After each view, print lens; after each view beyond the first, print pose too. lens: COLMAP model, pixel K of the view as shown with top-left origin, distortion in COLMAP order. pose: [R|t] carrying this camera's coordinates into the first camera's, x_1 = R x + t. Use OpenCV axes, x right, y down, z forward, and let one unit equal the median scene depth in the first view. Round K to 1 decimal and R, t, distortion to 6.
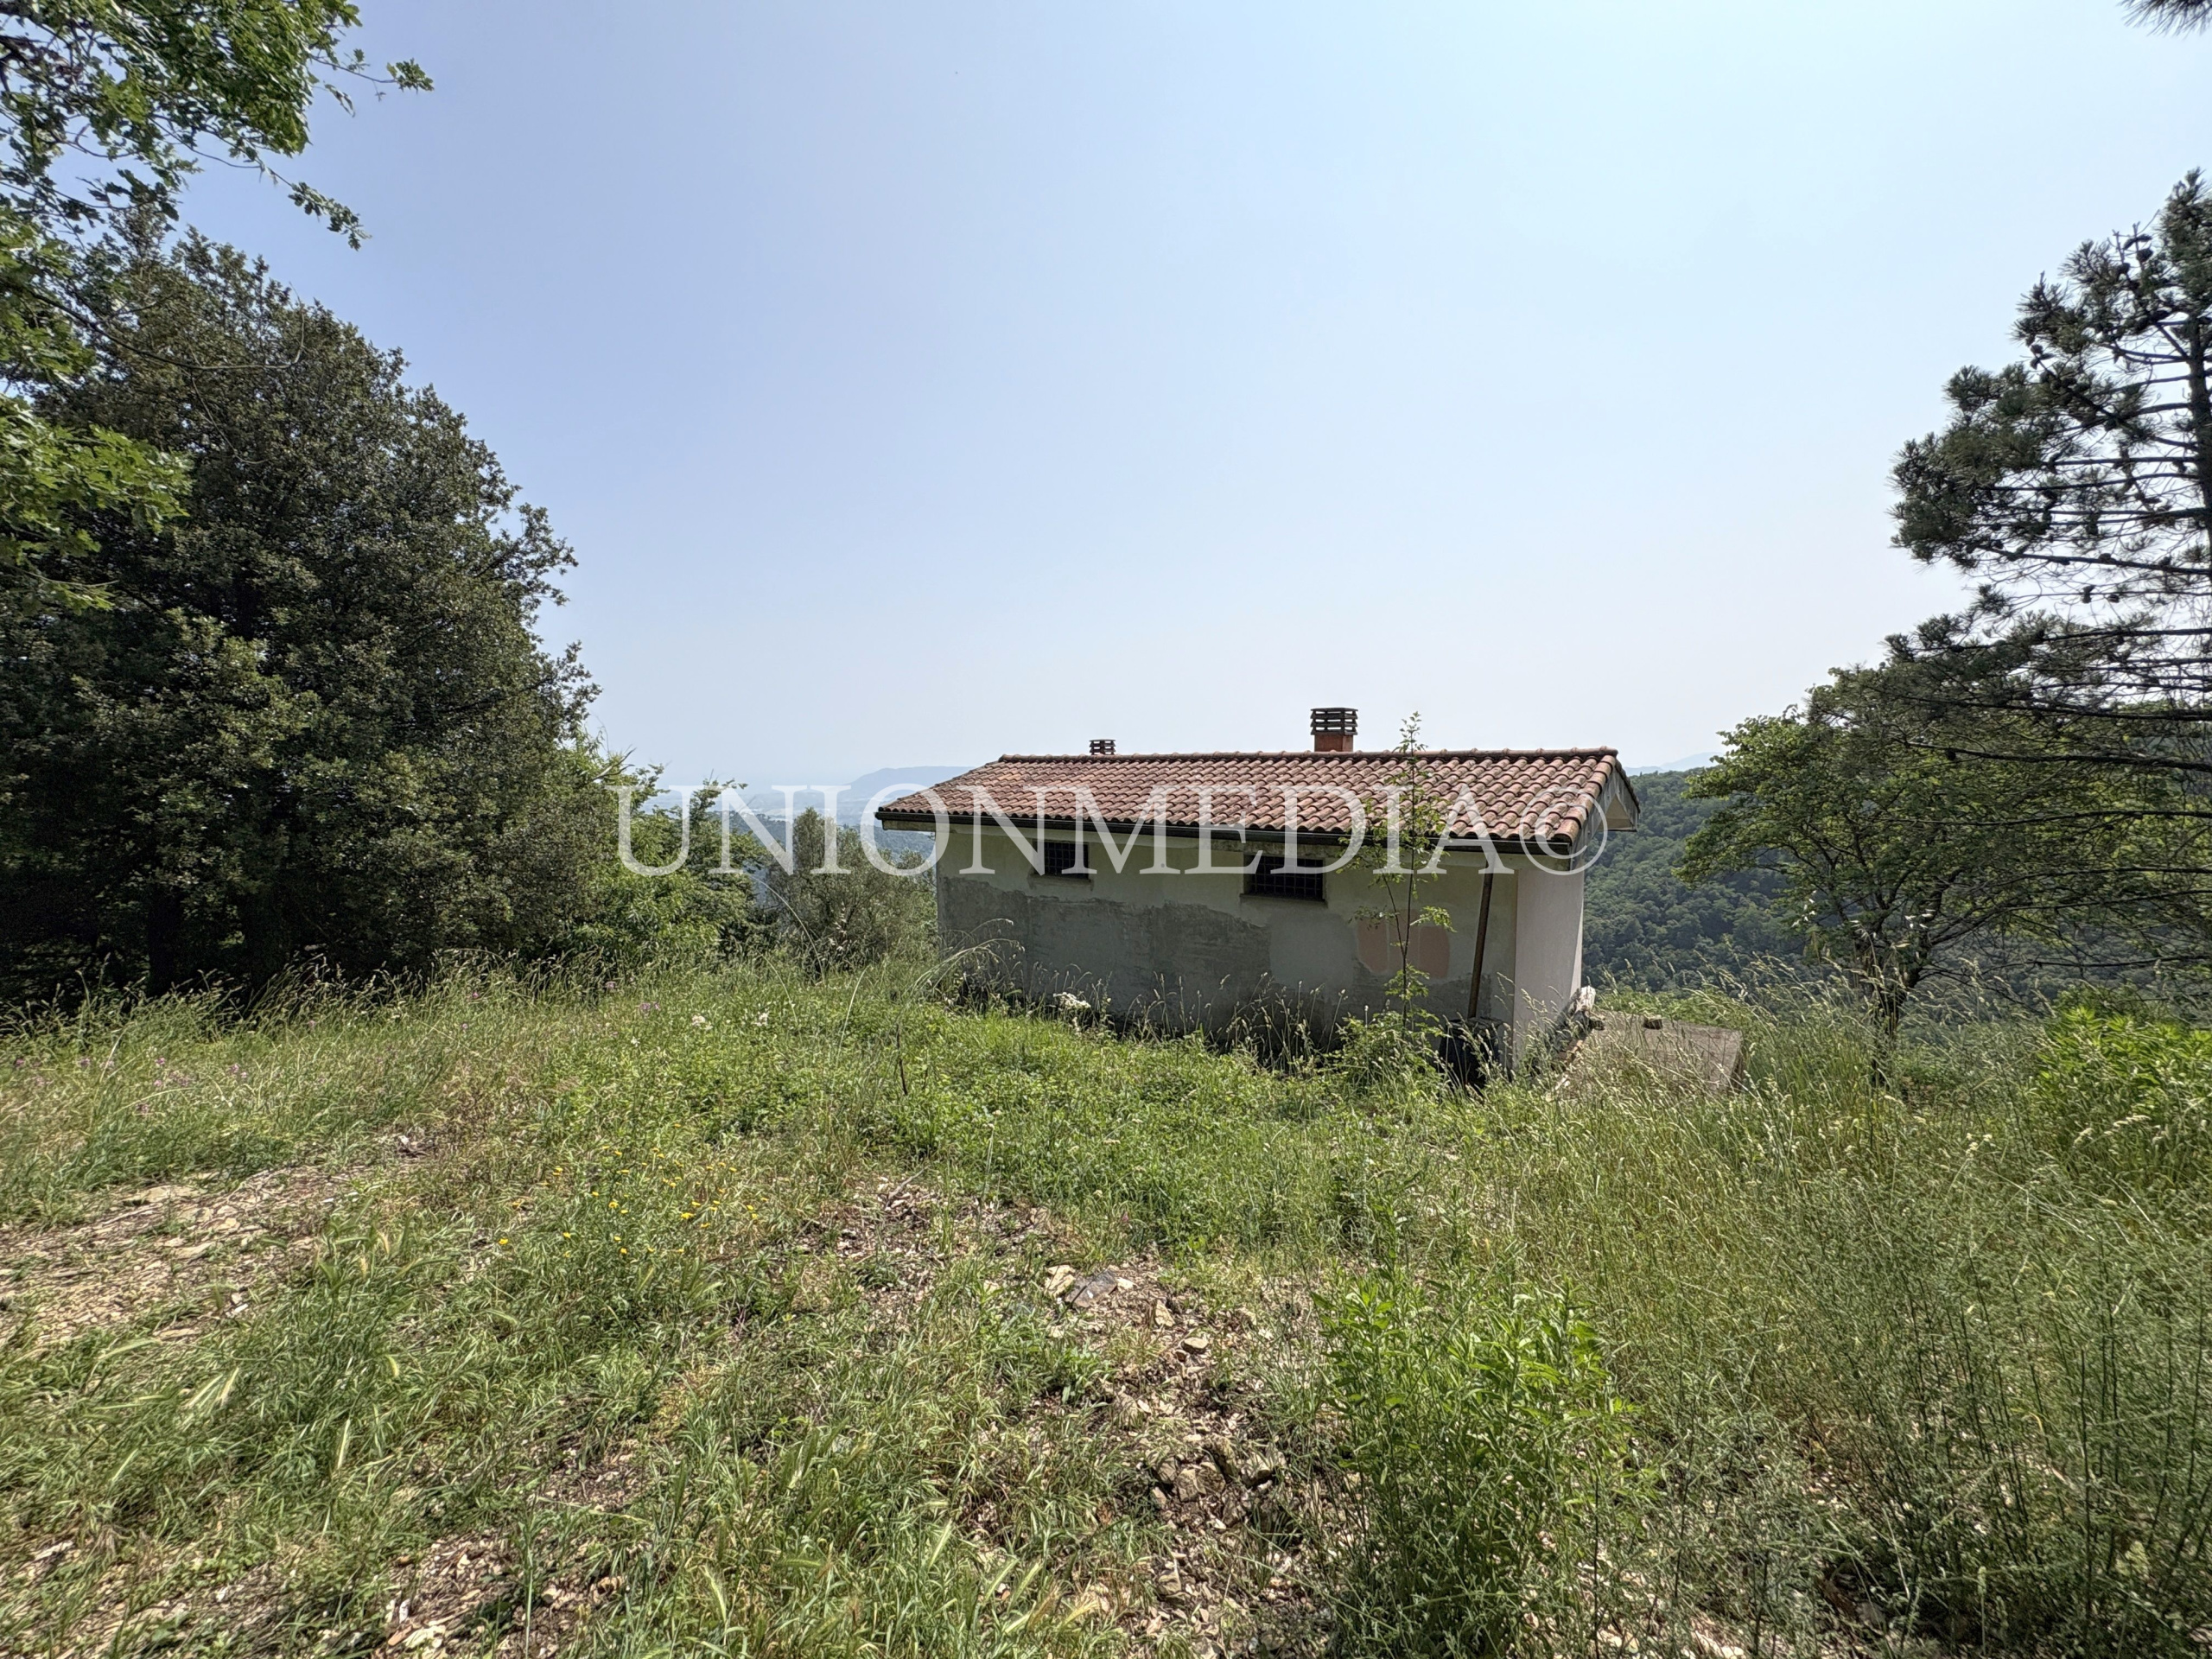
lens RADIAL K [[879.0, 0, 1108.2], [0, 879.0, 825.5], [0, 0, 1]] dist [-0.000194, 0.000046]
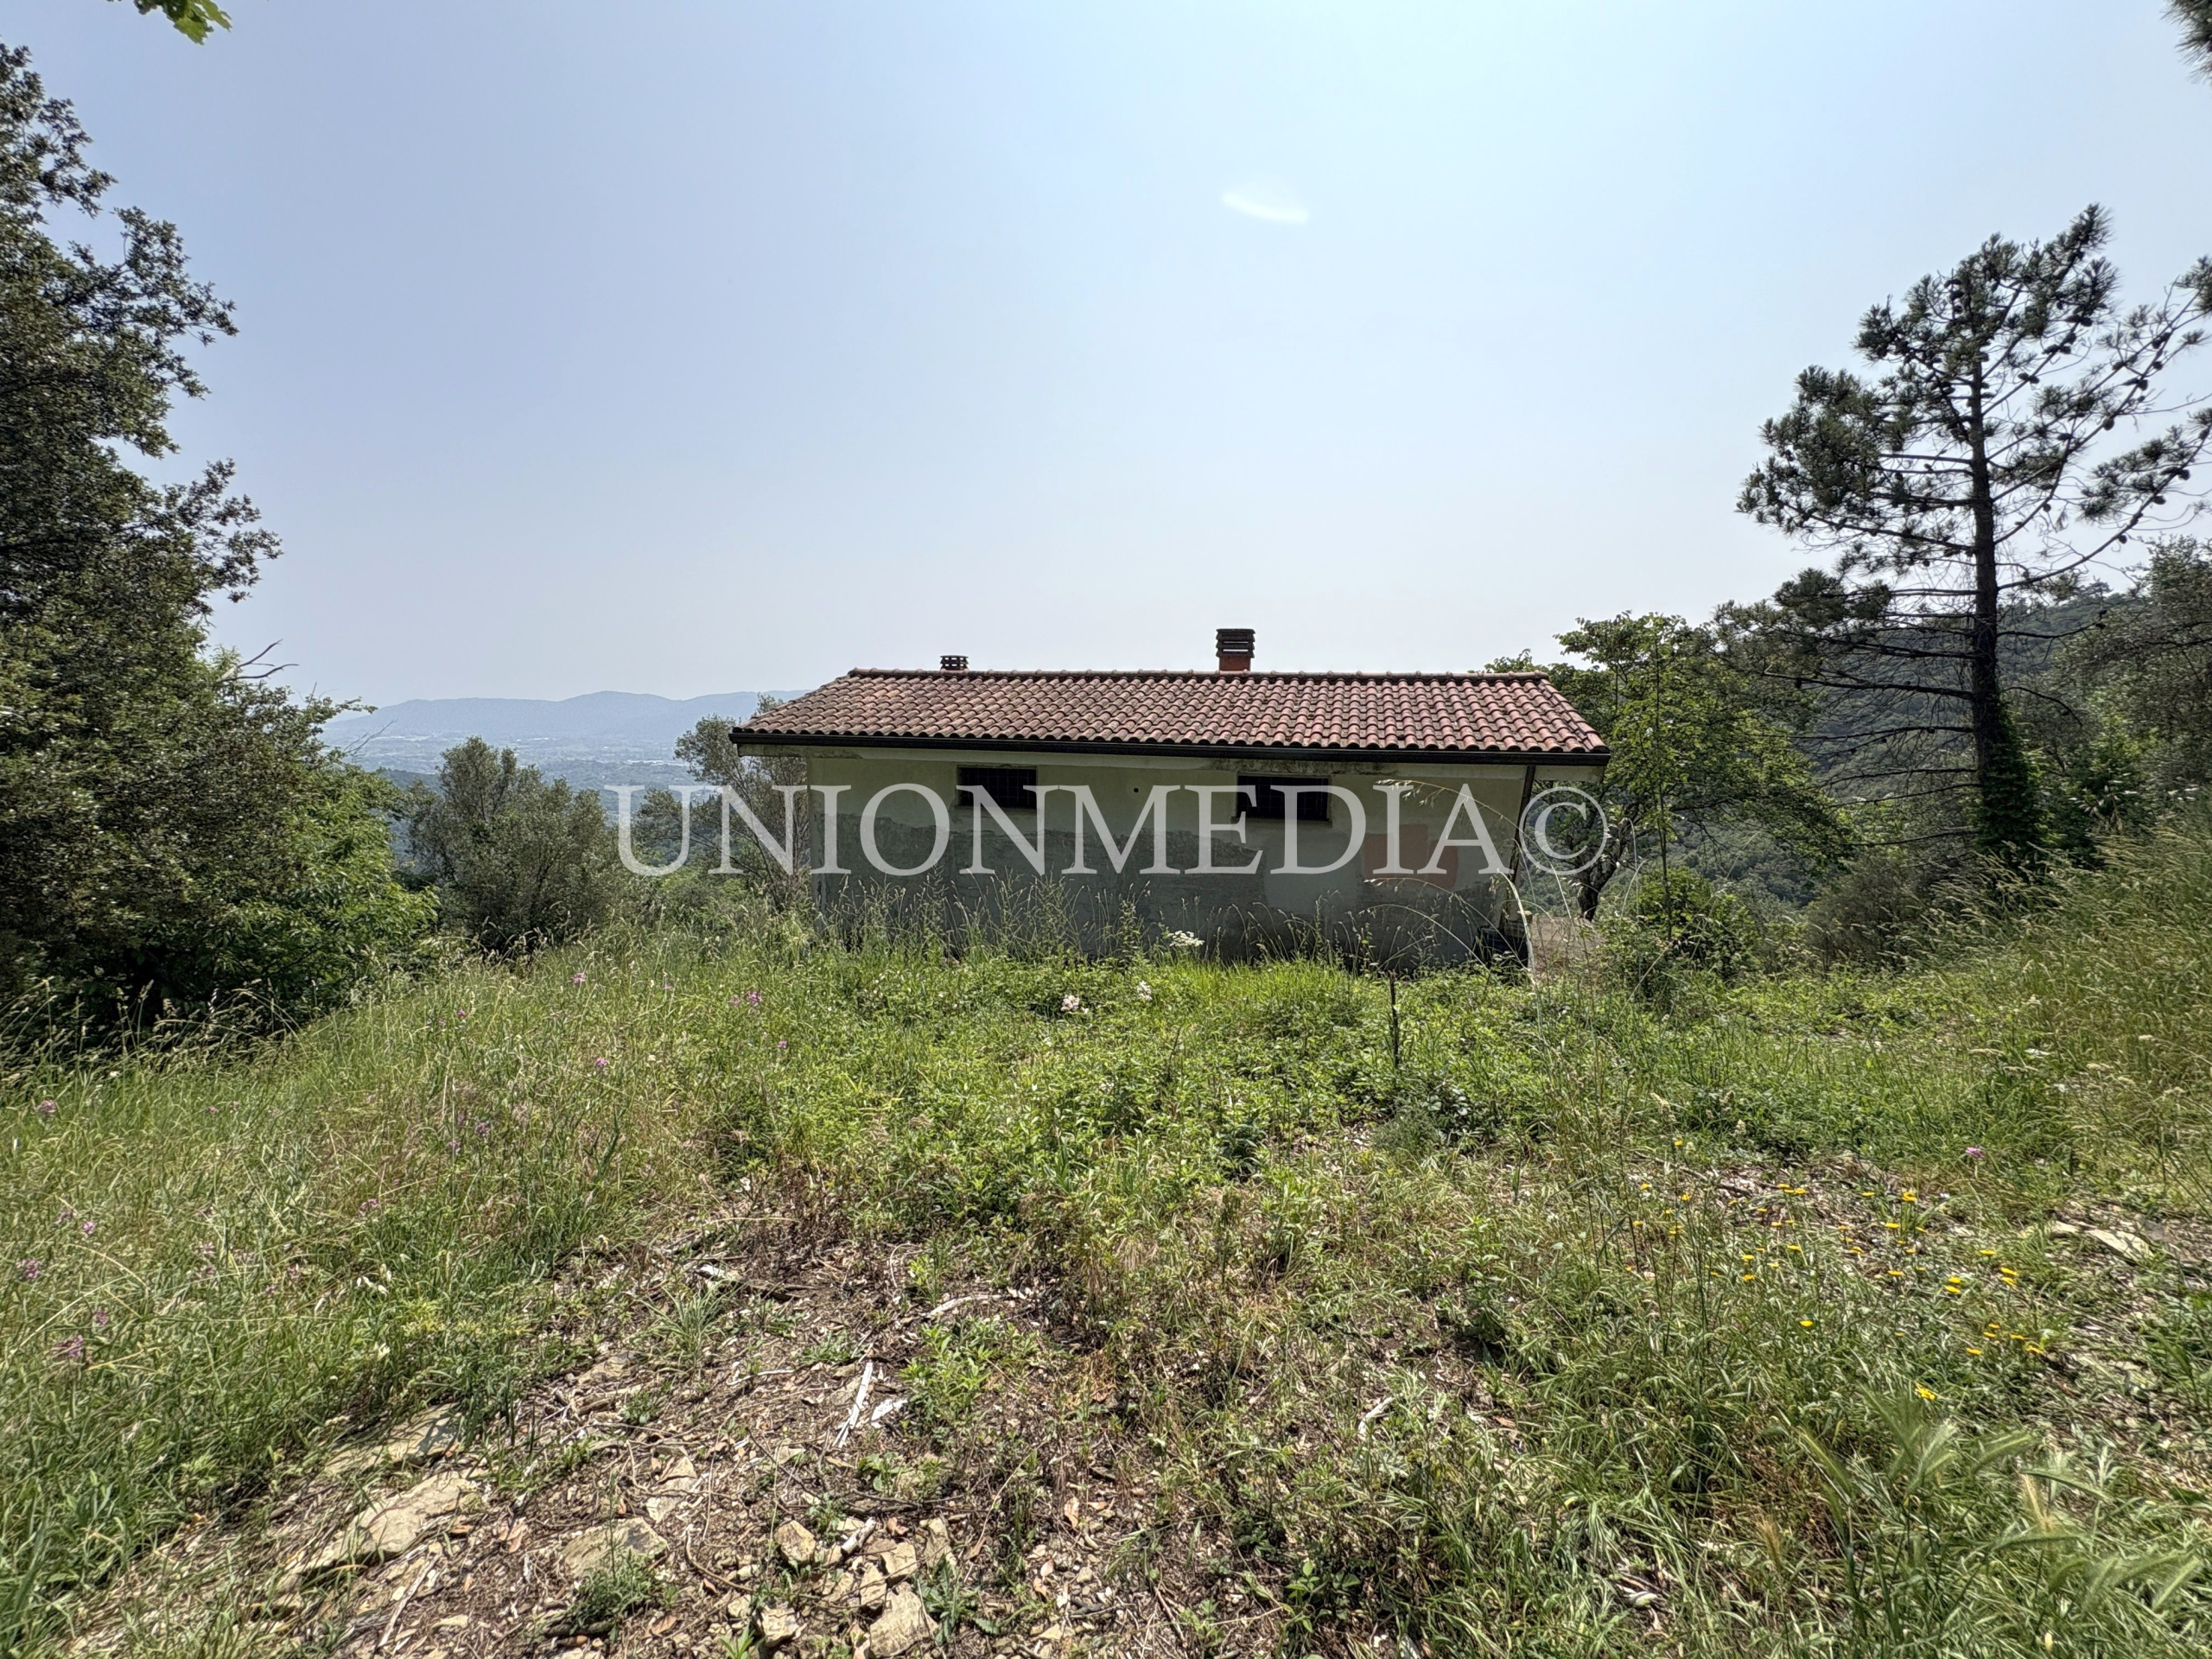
lens RADIAL K [[879.0, 0, 1108.2], [0, 879.0, 825.5], [0, 0, 1]] dist [-0.000194, 0.000046]
pose [[0.912529, -0.042792, 0.406767, -0.296703], [0.012030, 0.996890, 0.077886, 0.010364], [-0.408835, -0.066180, 0.910206, 0.151061]]
